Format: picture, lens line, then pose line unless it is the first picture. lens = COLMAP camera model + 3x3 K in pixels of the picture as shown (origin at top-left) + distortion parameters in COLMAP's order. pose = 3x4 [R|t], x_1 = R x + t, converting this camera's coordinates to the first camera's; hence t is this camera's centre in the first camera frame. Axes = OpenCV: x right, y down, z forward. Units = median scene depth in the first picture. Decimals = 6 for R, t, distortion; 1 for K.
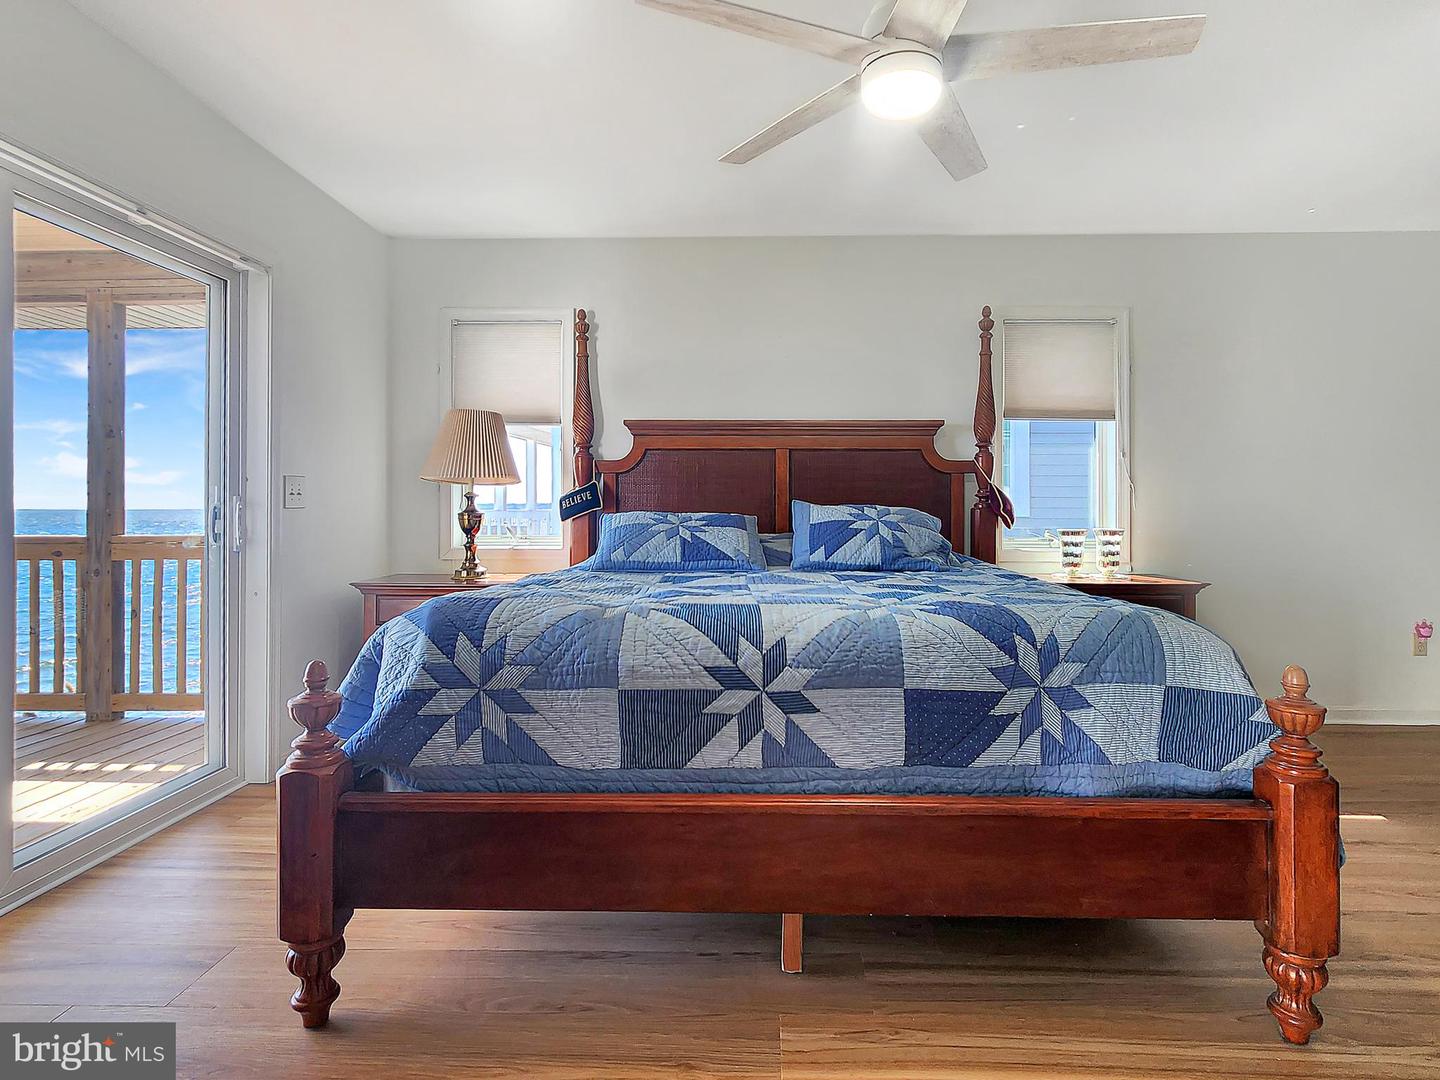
lens RADIAL K [[798.1, 0, 706.6], [0, 798.1, 528.1], [0, 0, 1]] dist [0.000336, -0.003589]
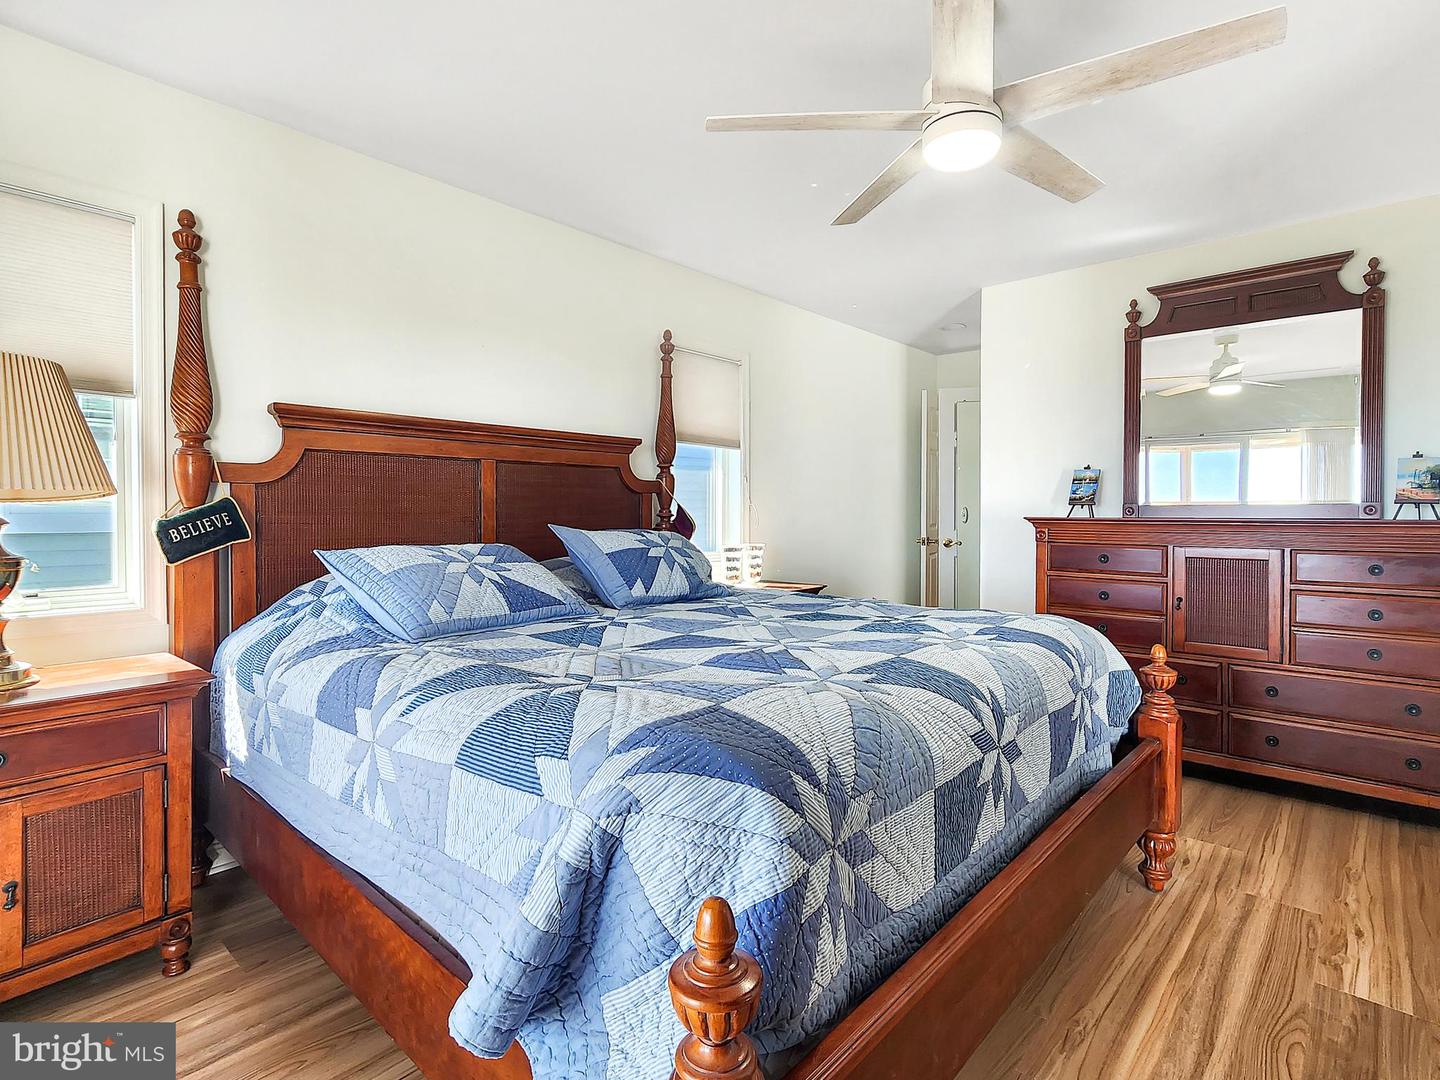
lens RADIAL K [[798.1, 0, 711.5], [0, 798.1, 532.9], [0, 0, 1]] dist [0.000336, -0.003589]
pose [[0.599129, -0.025205, 0.800256, -0.434287], [0.017940, 0.999676, 0.018055, -0.036159], [-0.800451, 0.003540, 0.599387, 0.342922]]
